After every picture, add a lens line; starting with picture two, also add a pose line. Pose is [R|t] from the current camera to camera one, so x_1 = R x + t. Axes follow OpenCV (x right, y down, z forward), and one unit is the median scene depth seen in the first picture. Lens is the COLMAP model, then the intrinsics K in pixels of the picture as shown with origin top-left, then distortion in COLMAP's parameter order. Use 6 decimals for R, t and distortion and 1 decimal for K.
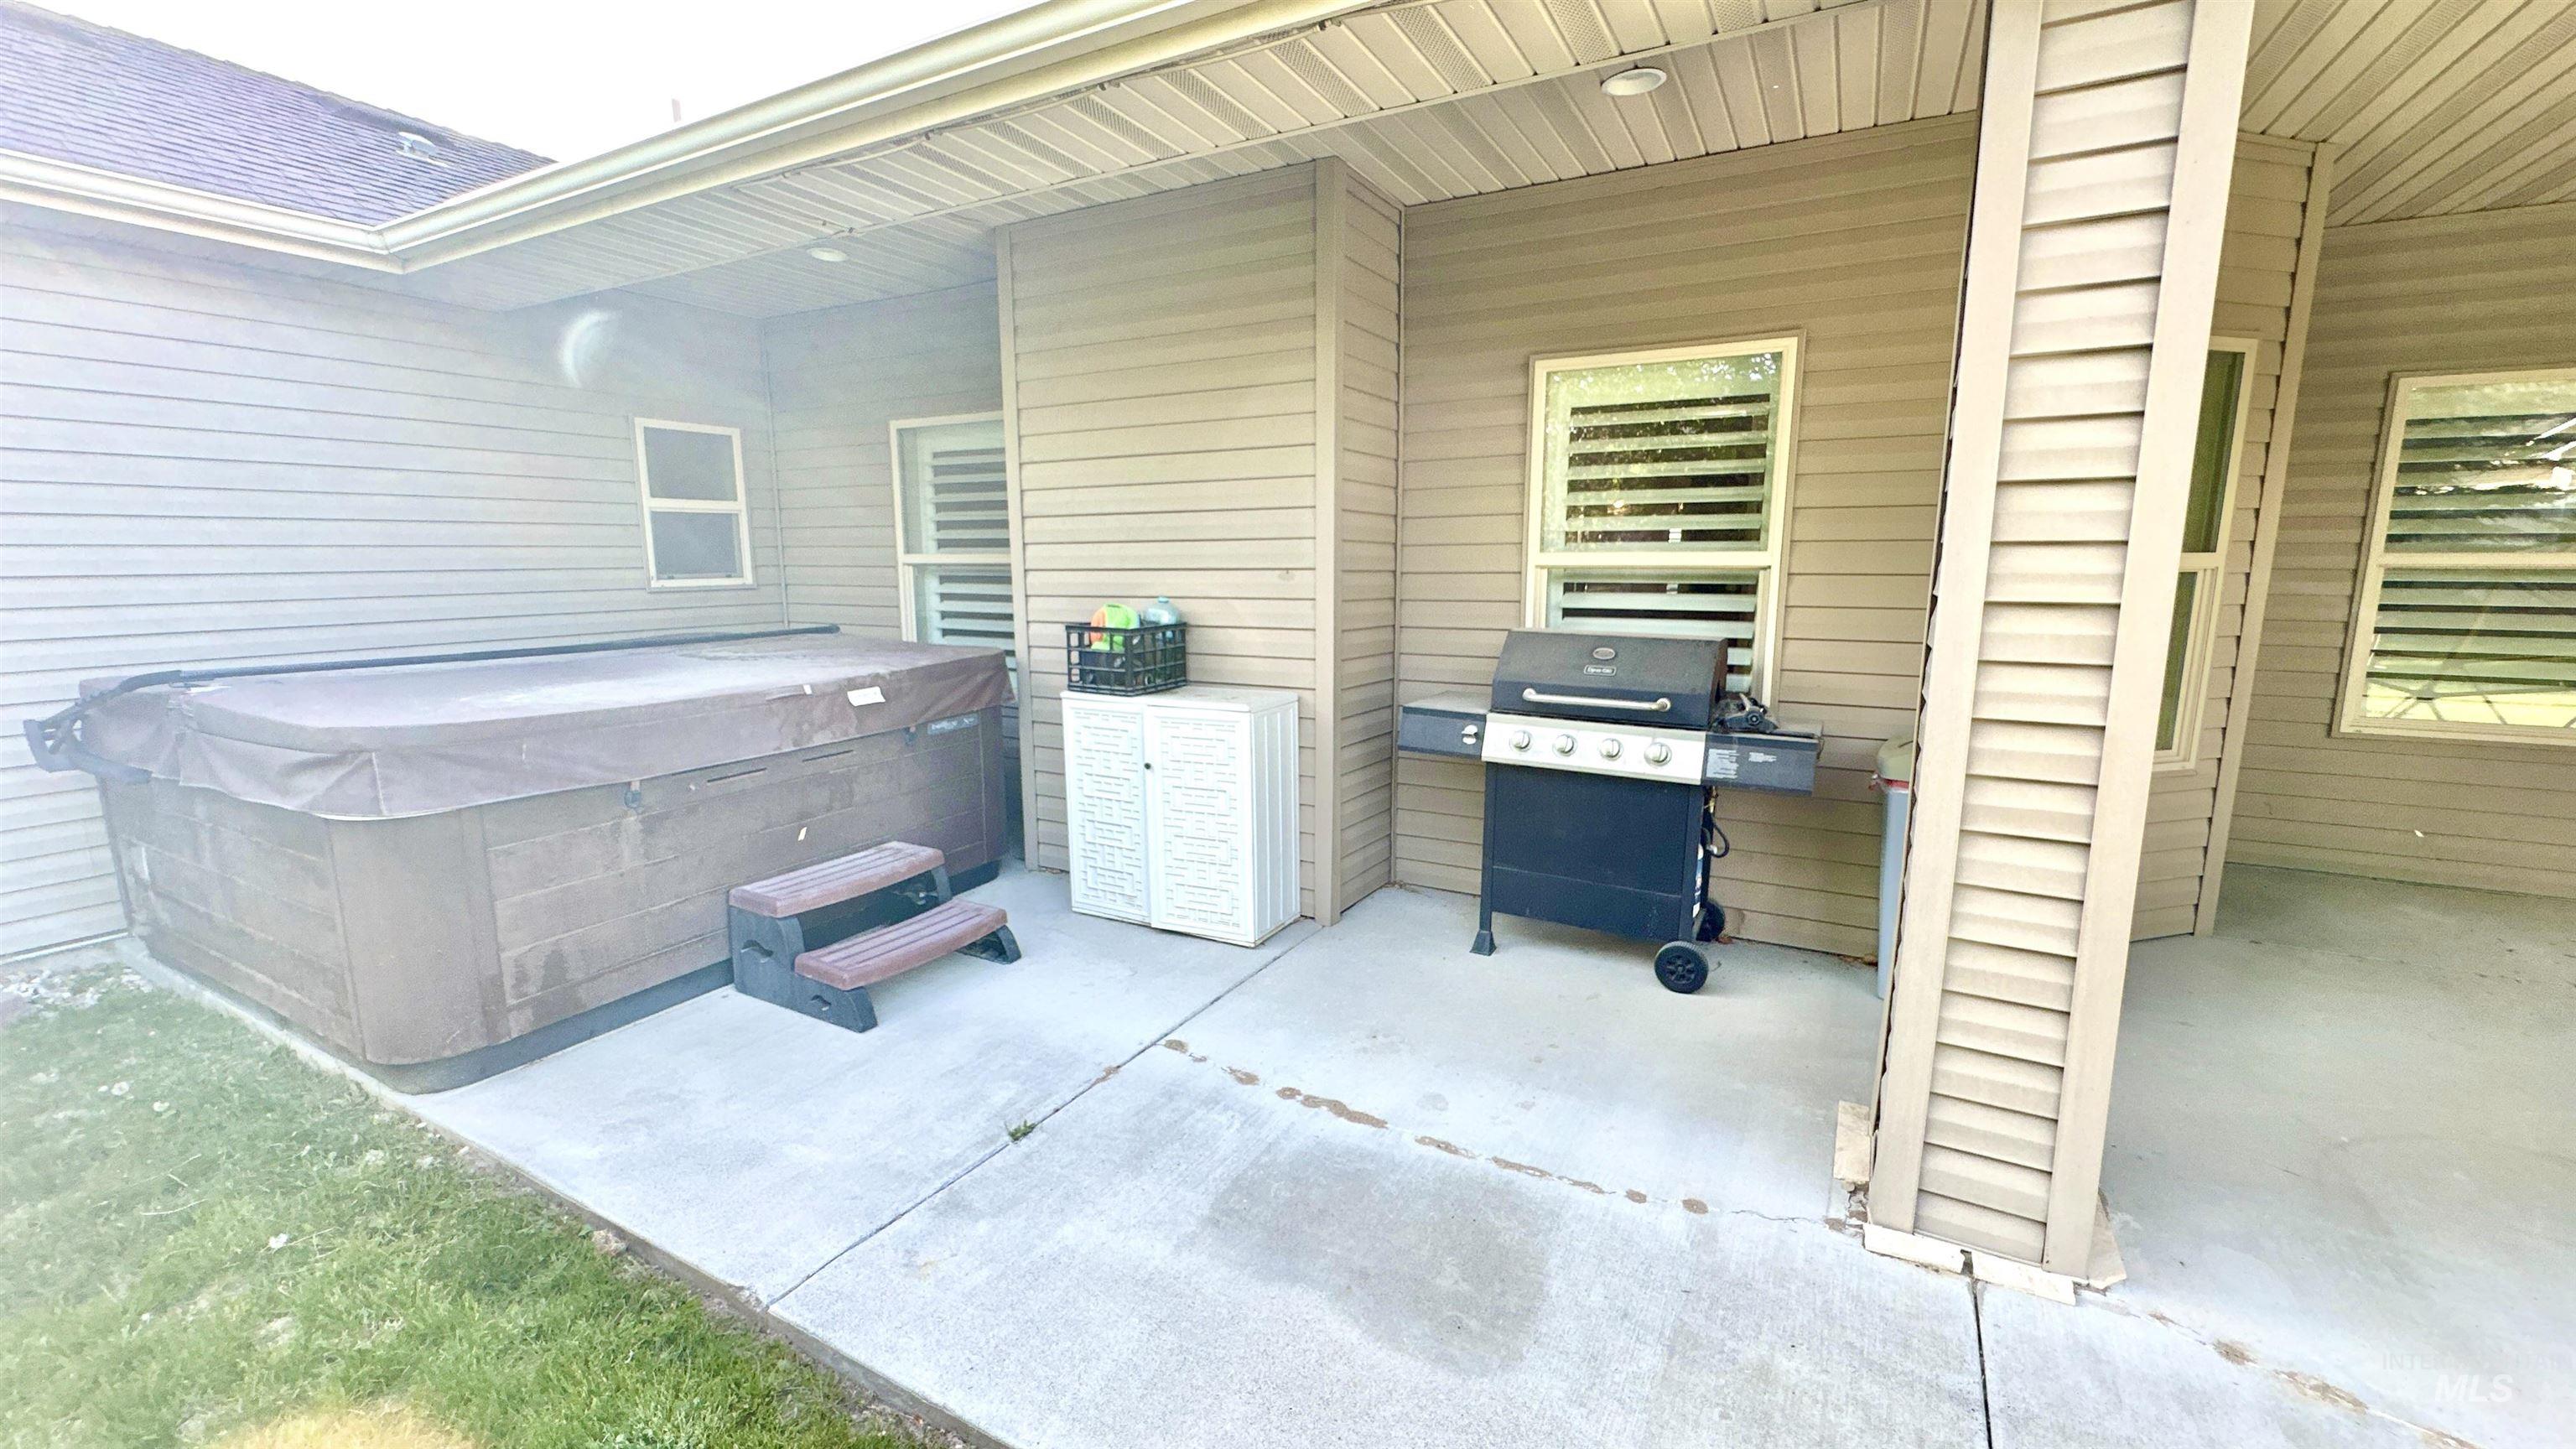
lens RADIAL K [[1028.7, 0, 1285.2], [0, 1028.7, 724.5], [0, 0, 1]] dist [-0.000884, 0.000338]
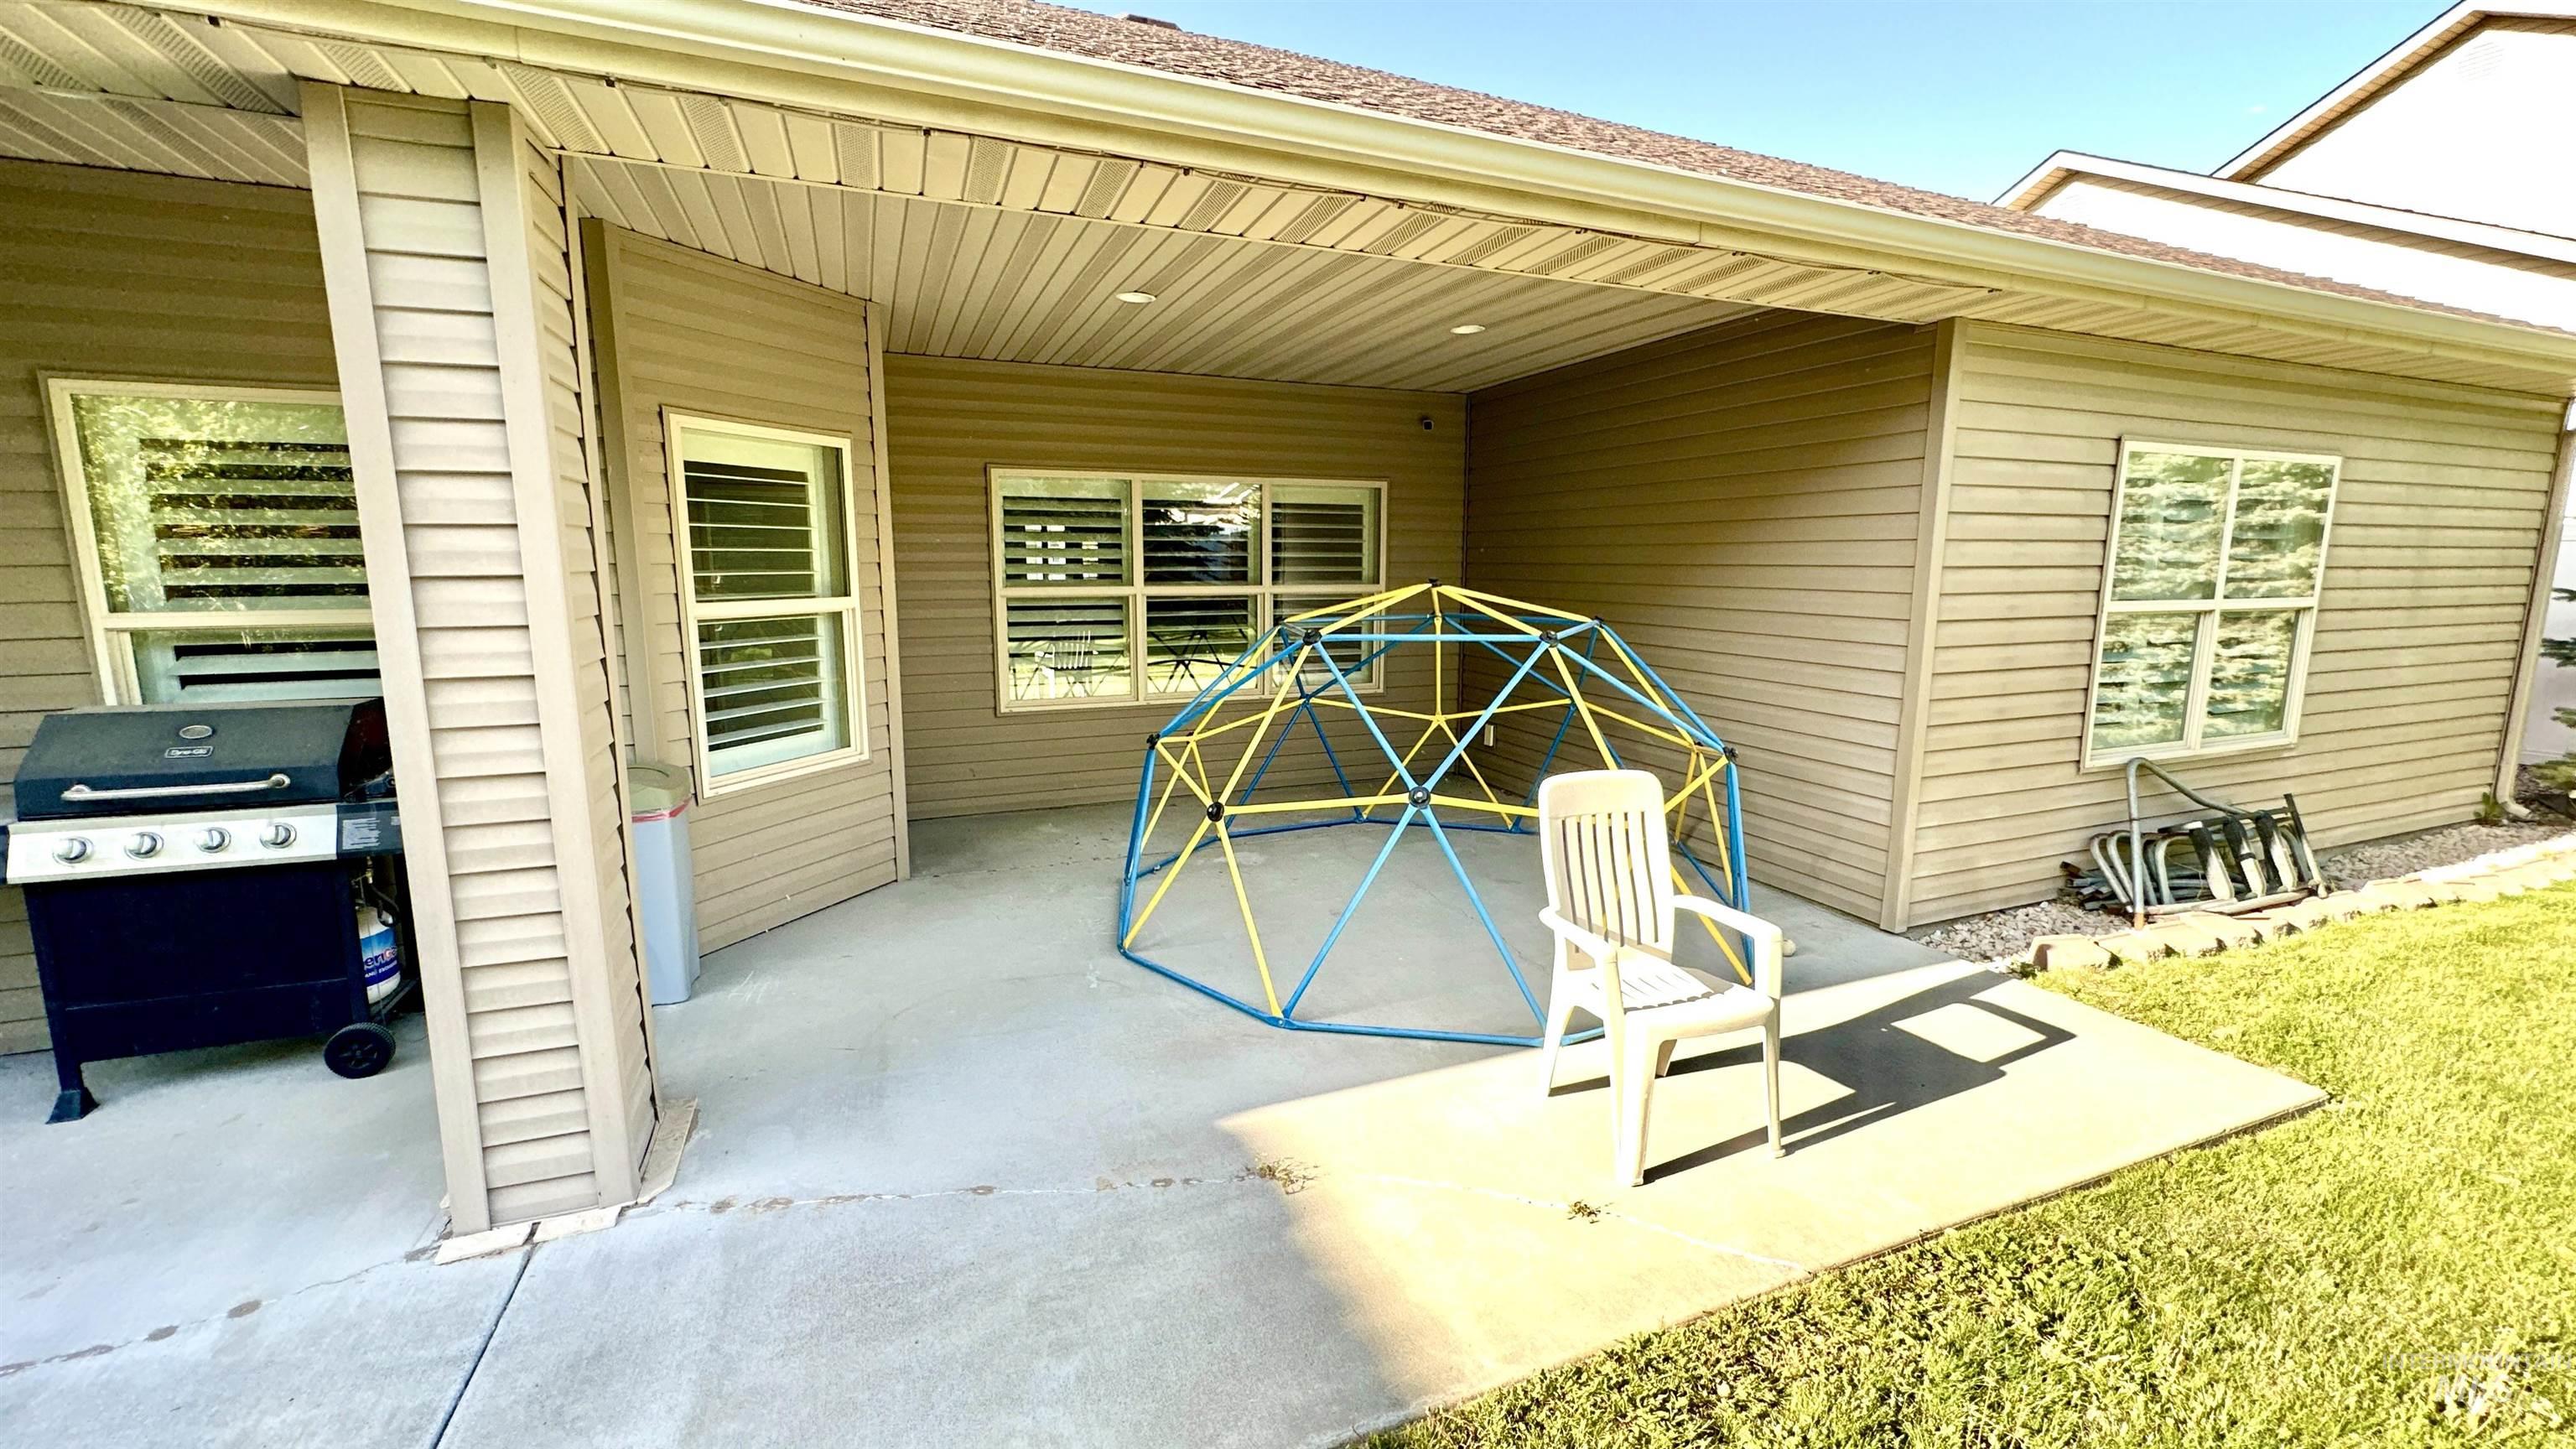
lens RADIAL K [[1028.7, 0, 1281.6], [0, 1028.7, 723.4], [0, 0, 1]] dist [-0.000884, 0.000338]
pose [[0.632271, -0.122004, 0.765081, 0.222717], [0.127313, 0.990460, 0.052731, -0.004371], [-0.764215, 0.064065, 0.641771, -0.266139]]
